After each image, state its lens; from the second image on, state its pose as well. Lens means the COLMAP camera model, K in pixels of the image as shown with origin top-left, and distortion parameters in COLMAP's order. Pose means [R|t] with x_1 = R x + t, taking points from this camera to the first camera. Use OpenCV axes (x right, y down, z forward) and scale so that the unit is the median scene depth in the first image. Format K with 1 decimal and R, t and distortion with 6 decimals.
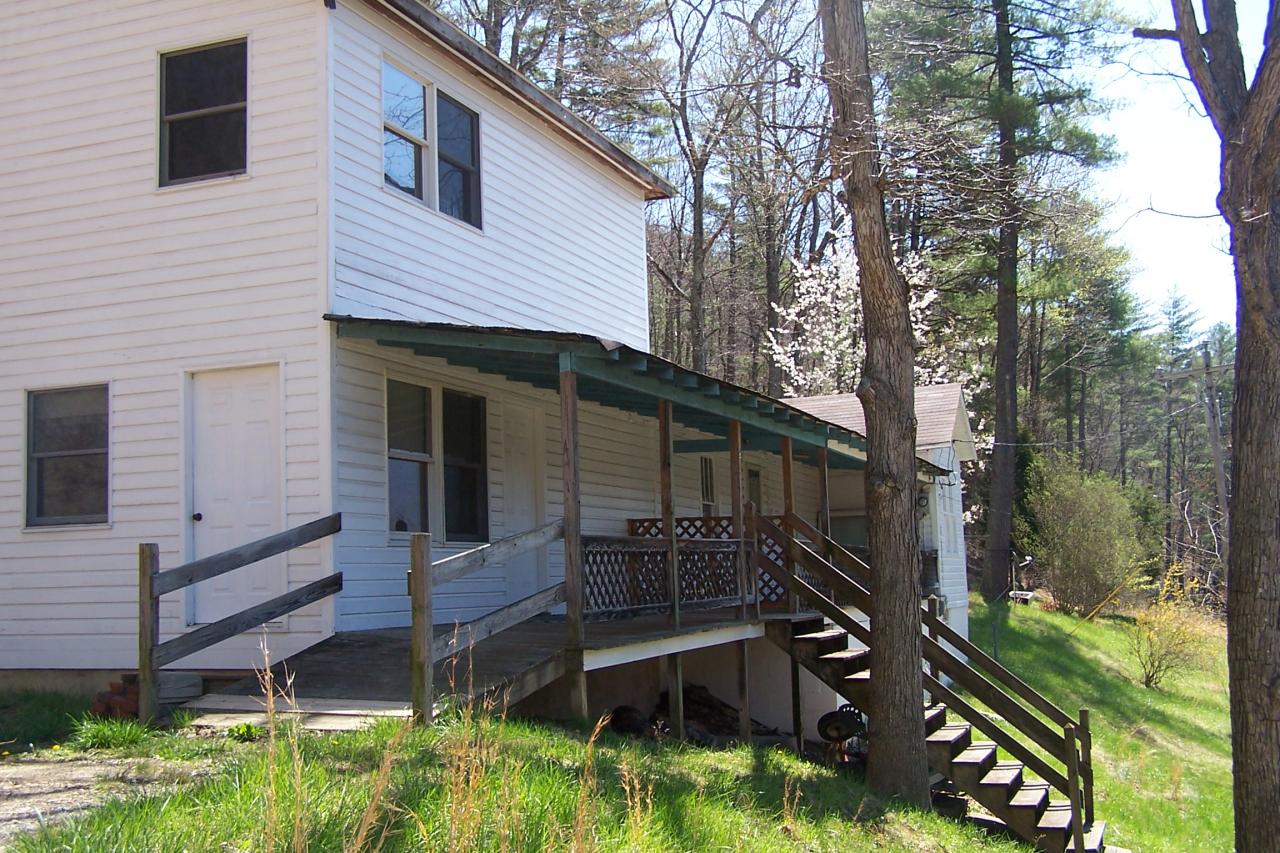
lens RADIAL K [[1502.3, 0, 614.9], [0, 1502.3, 428.4], [0, 0, 1]] dist [-0.179911, 0.394079]
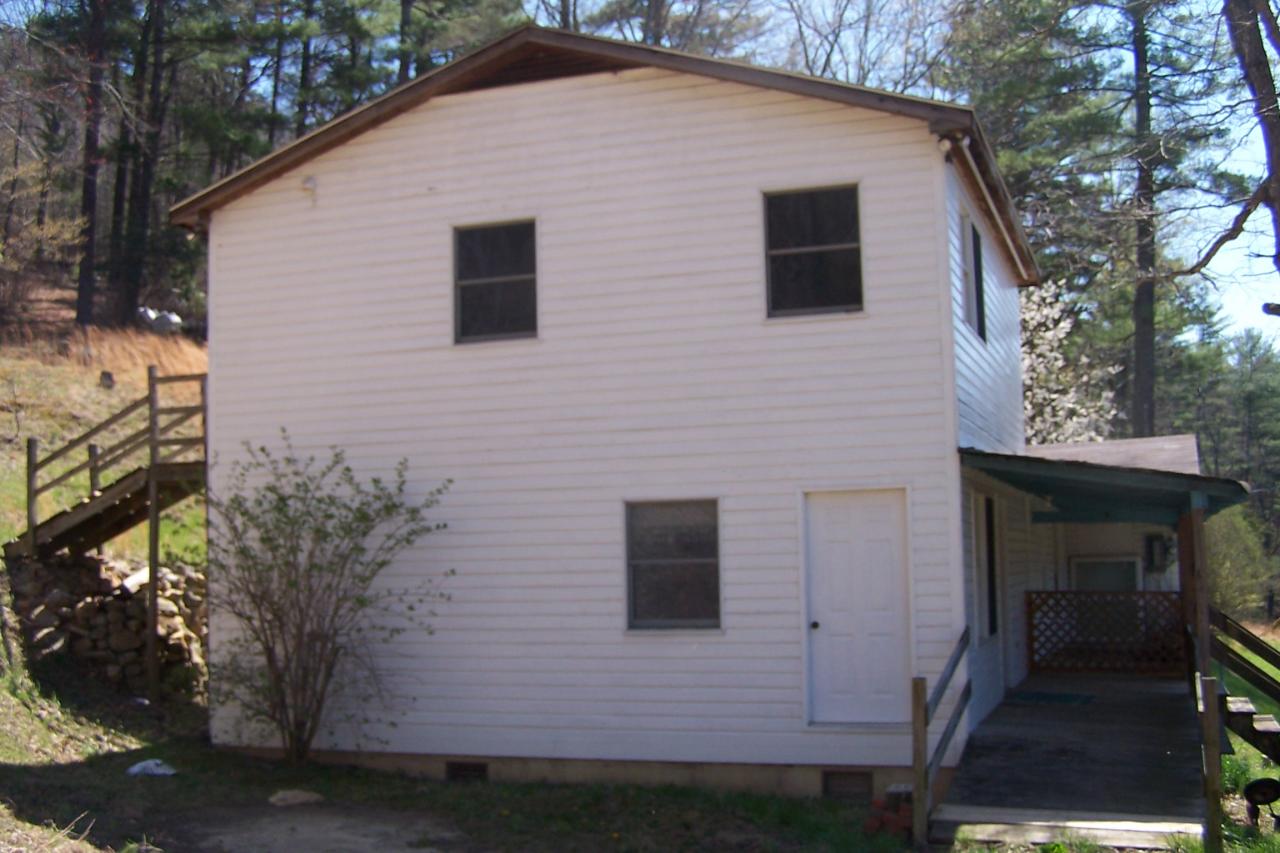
lens RADIAL K [[1502.3, 0, 614.9], [0, 1502.3, 428.4], [0, 0, 1]] dist [-0.179911, 0.394079]
pose [[0.999844, 0.009045, 0.015164, -0.433674], [-0.009194, 0.999910, 0.009772, -0.091853], [-0.015074, -0.009910, 0.999837, -0.092814]]
